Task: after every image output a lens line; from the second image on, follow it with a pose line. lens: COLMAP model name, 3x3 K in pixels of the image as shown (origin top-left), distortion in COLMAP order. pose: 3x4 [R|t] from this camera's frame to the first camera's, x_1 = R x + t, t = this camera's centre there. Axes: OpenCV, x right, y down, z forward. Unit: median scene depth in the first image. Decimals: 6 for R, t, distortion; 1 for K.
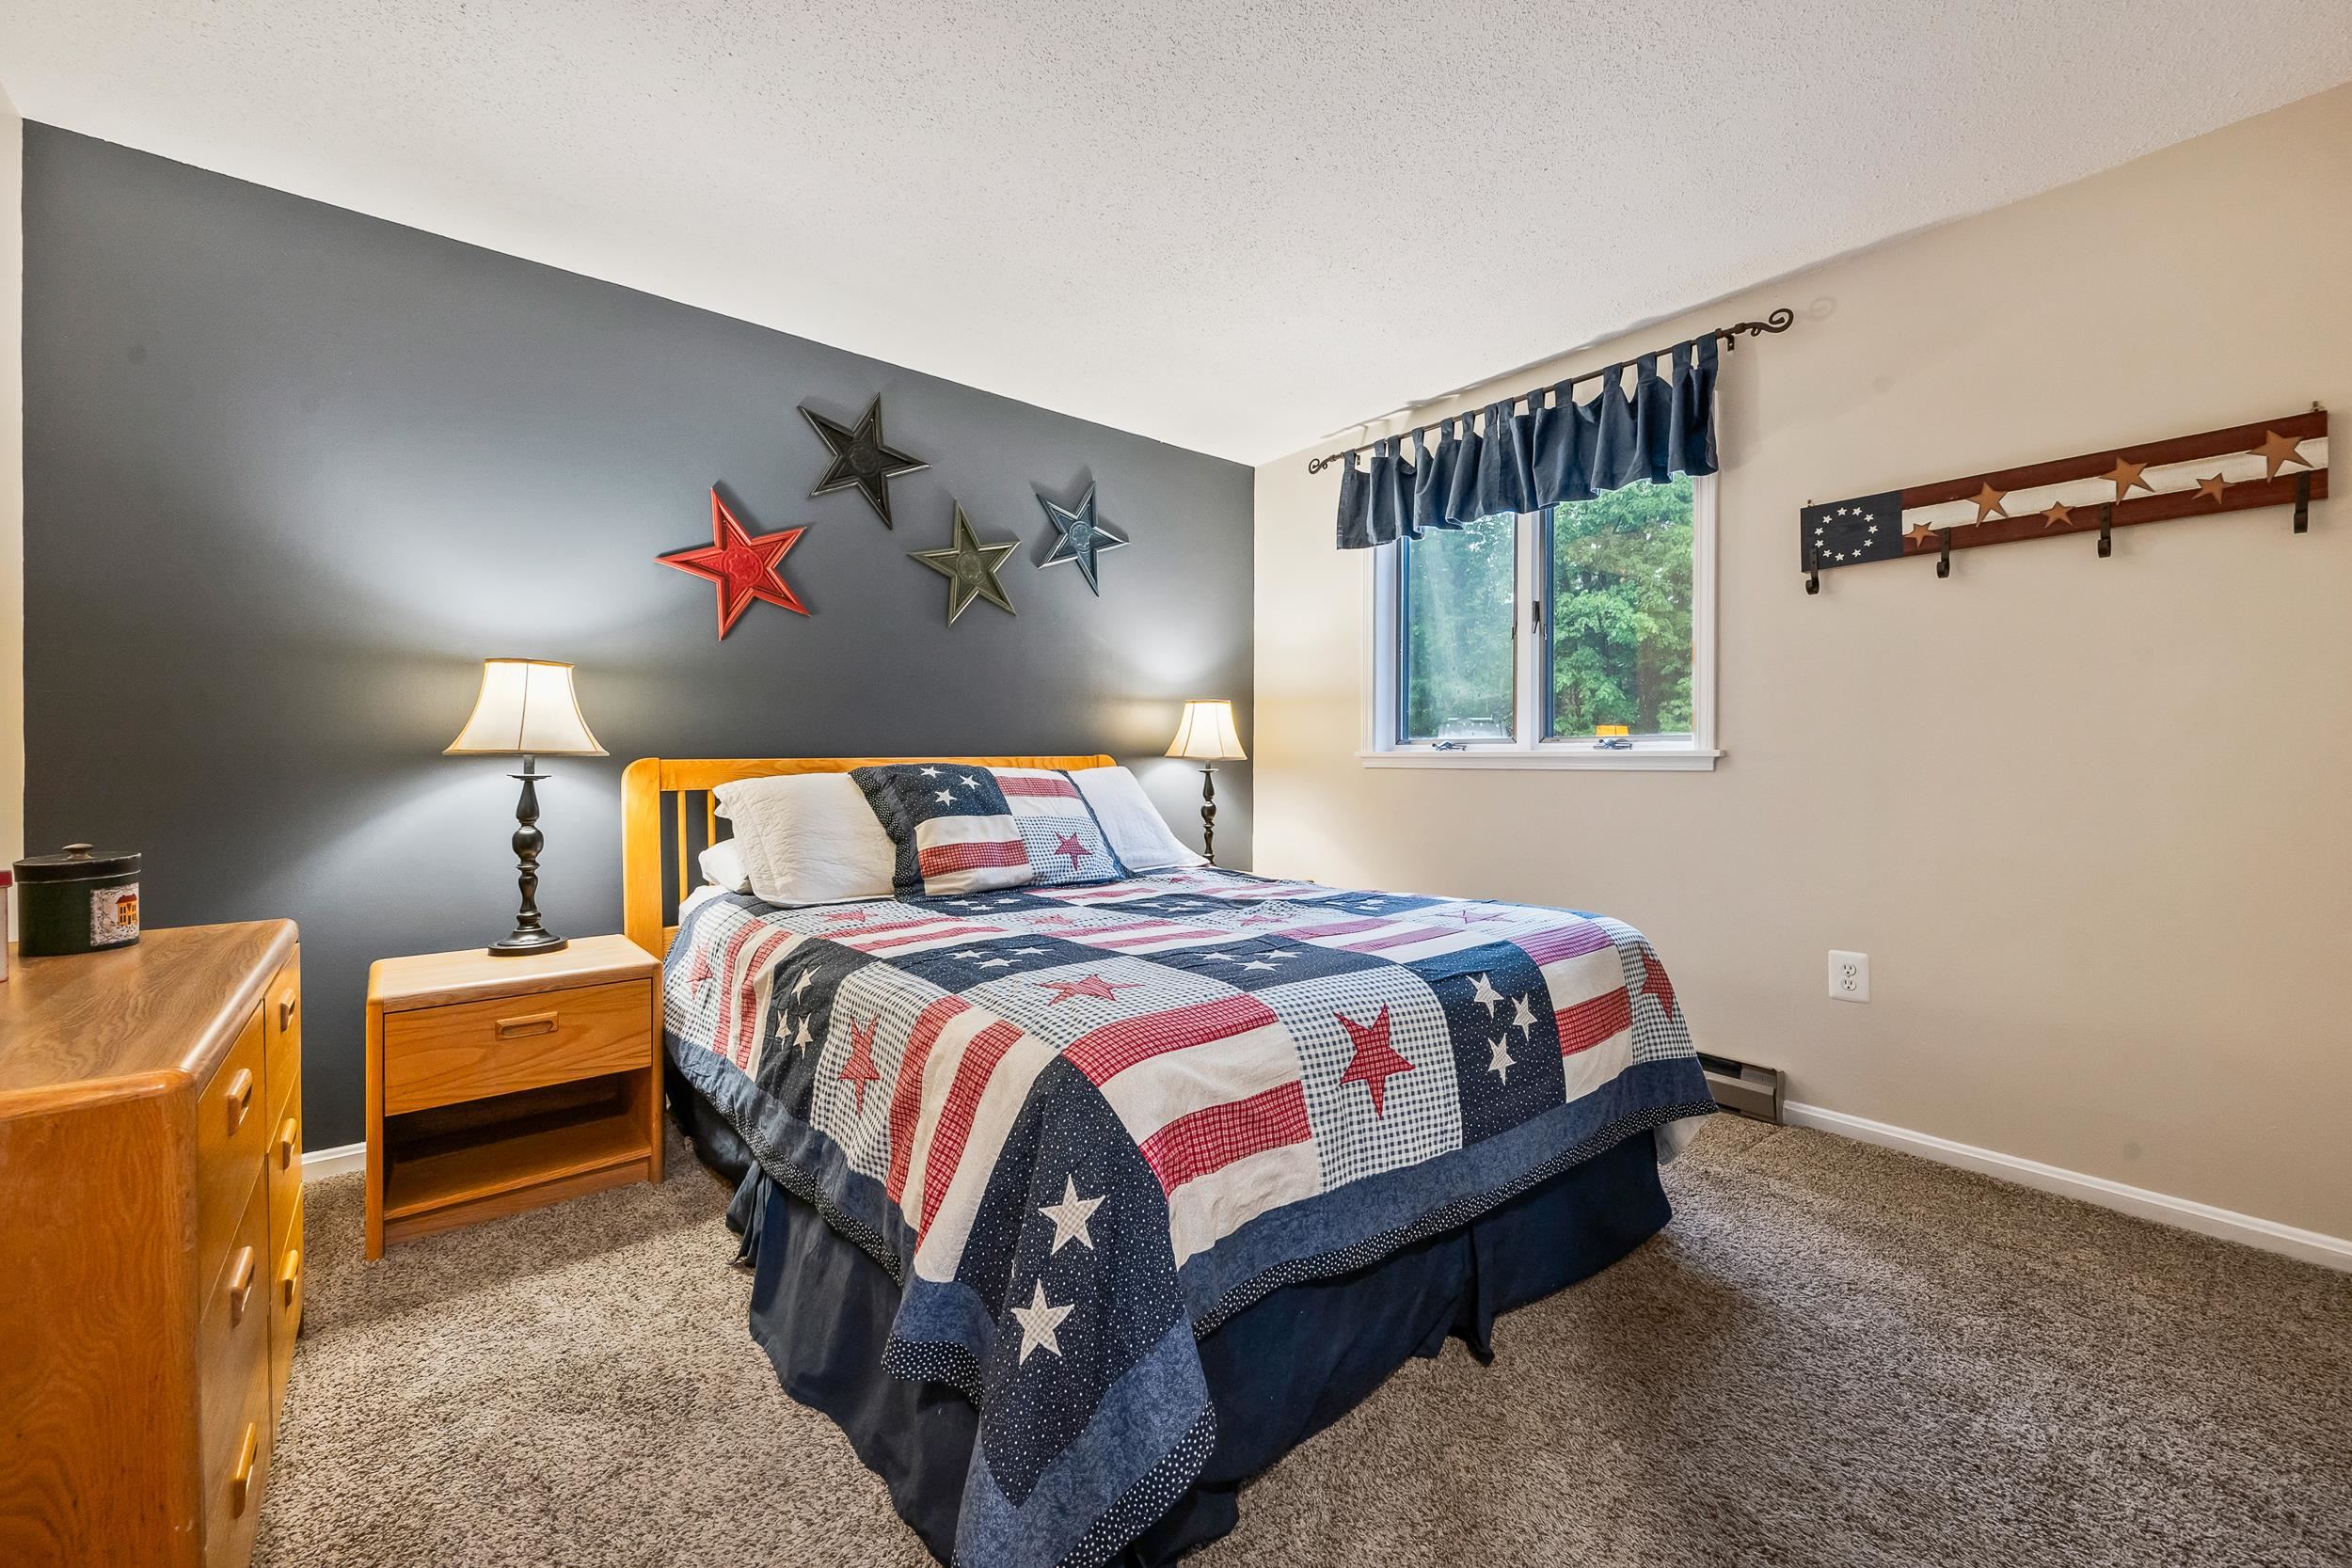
lens RADIAL K [[928.0, 0, 1183.5], [0, 928.0, 768.6], [0, 0, 1]] dist [-0.000580, 0.000150]
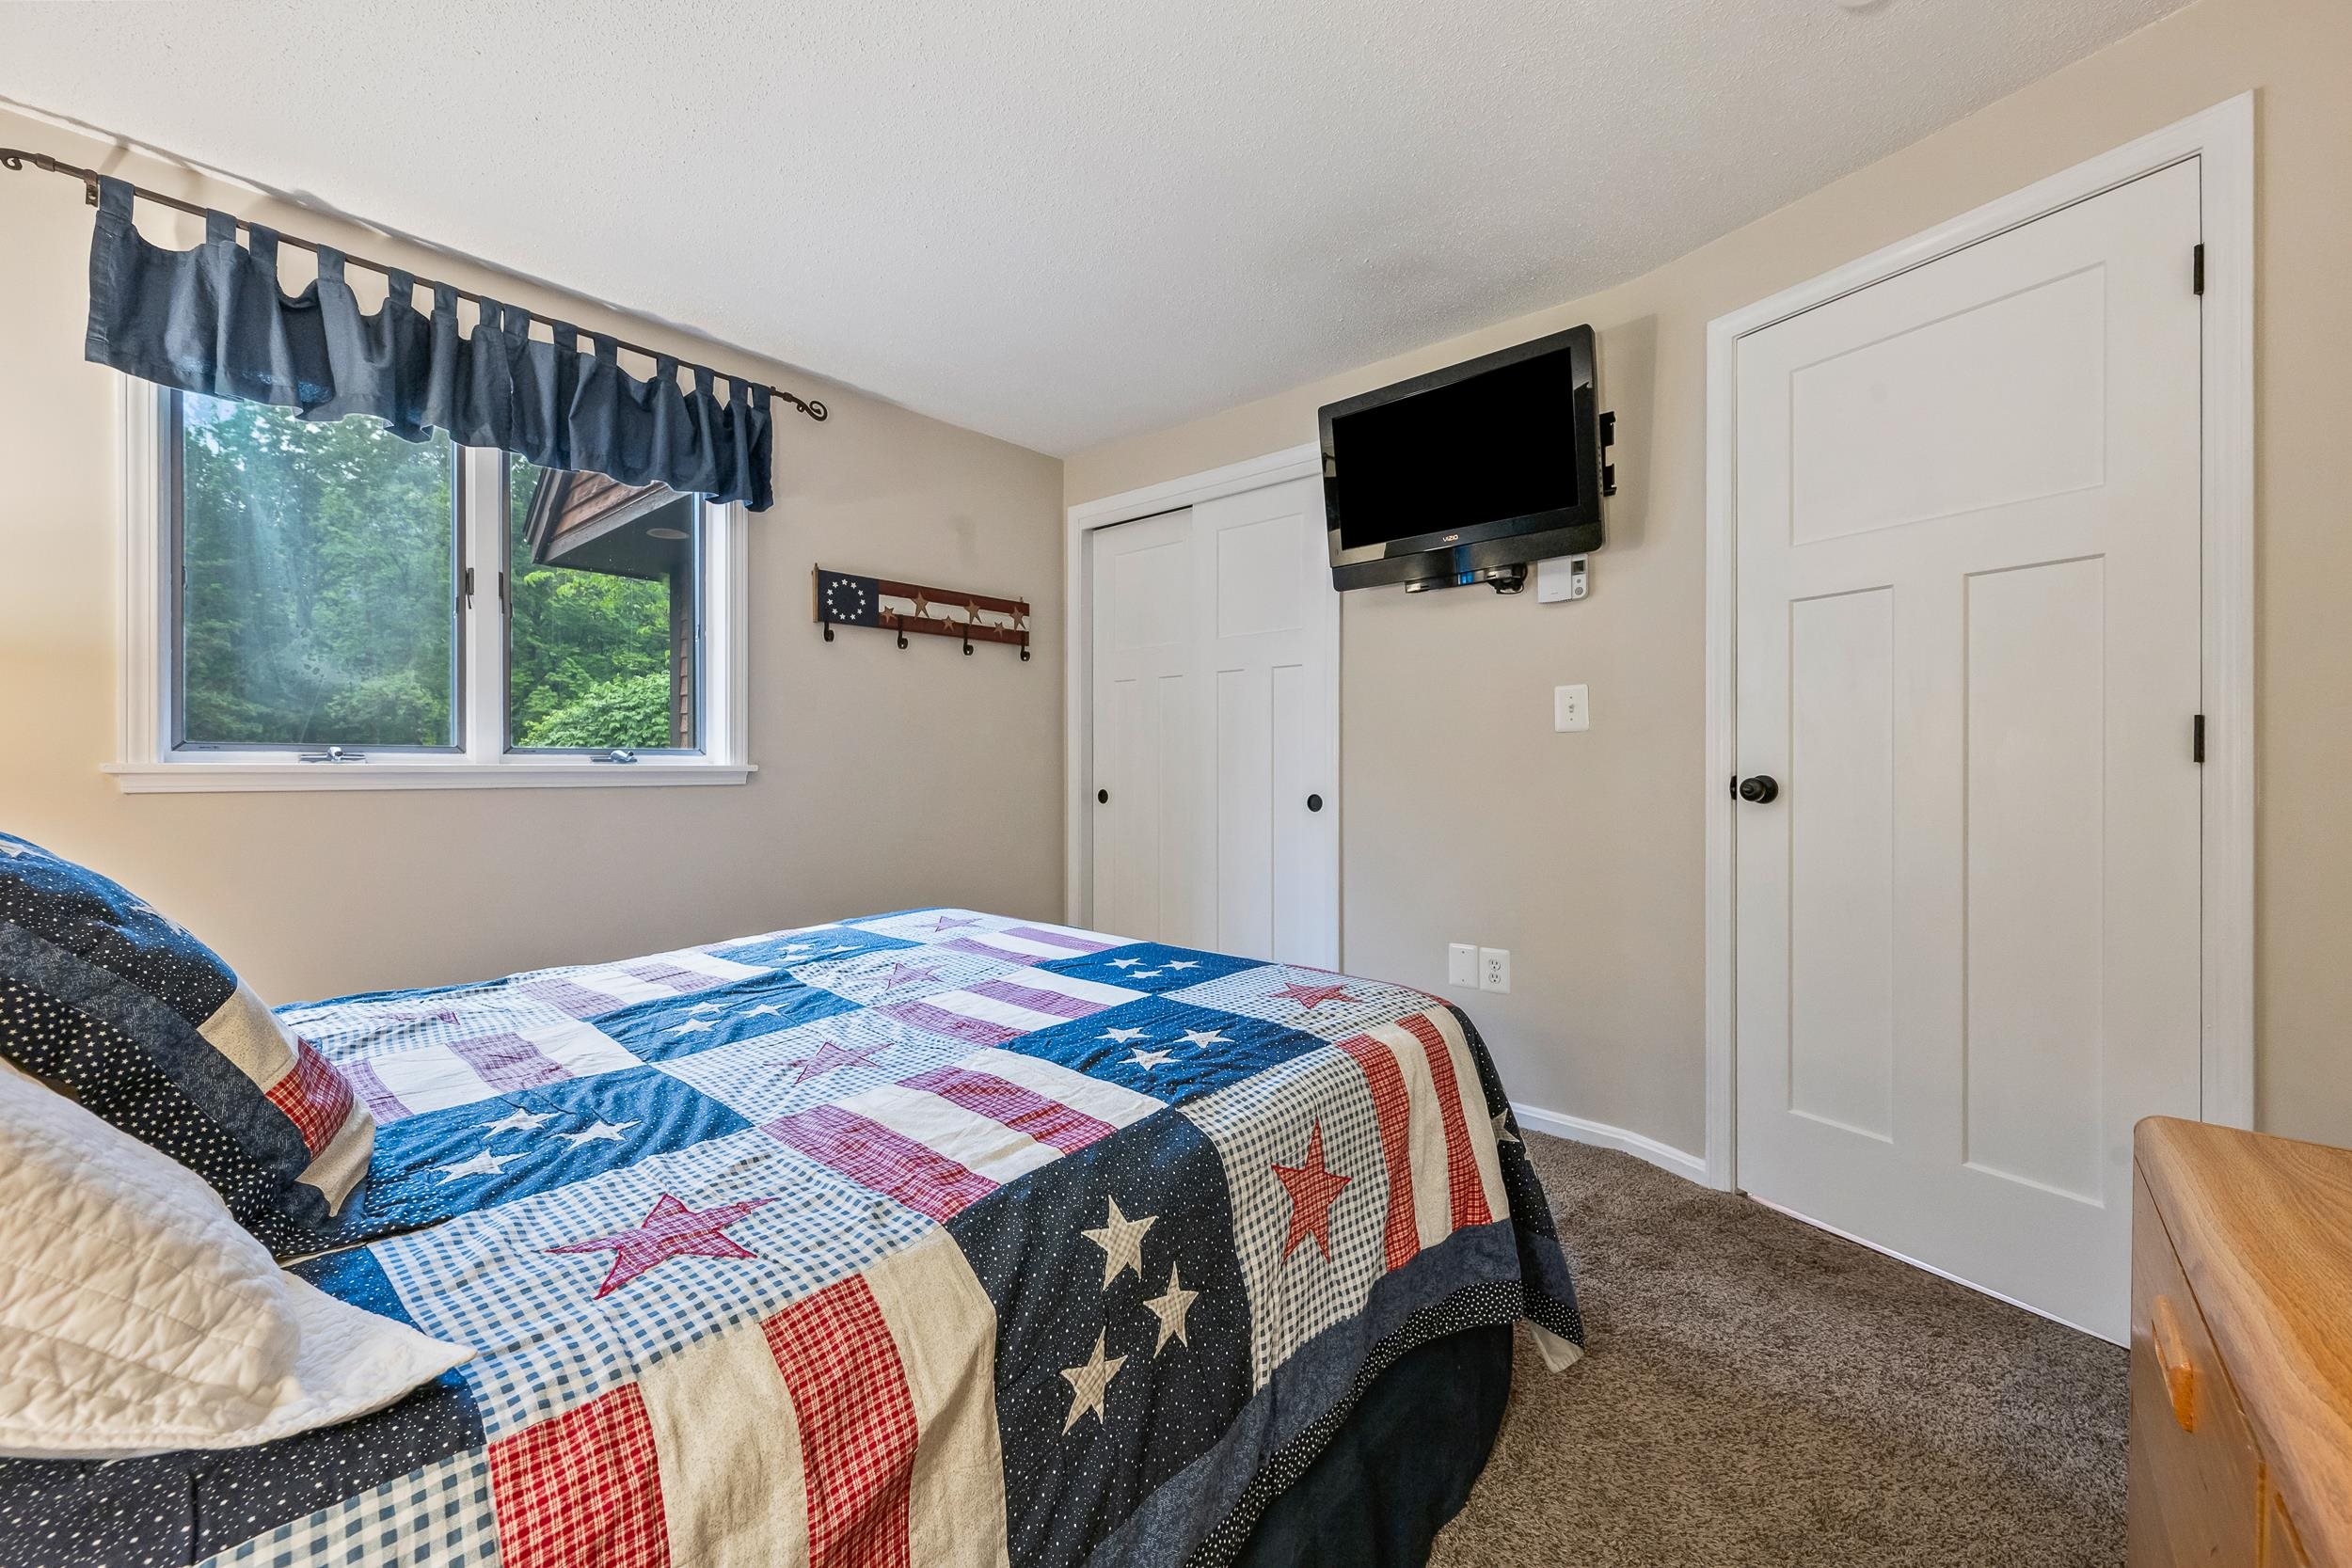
lens RADIAL K [[928.0, 0, 1183.5], [0, 928.0, 768.6], [0, 0, 1]] dist [-0.000580, 0.000150]
pose [[-0.160850, 0.003974, 0.986971, -0.612020], [0.012985, 0.999914, -0.001910, -0.009991], [-0.986893, 0.012508, -0.160888, 0.723616]]
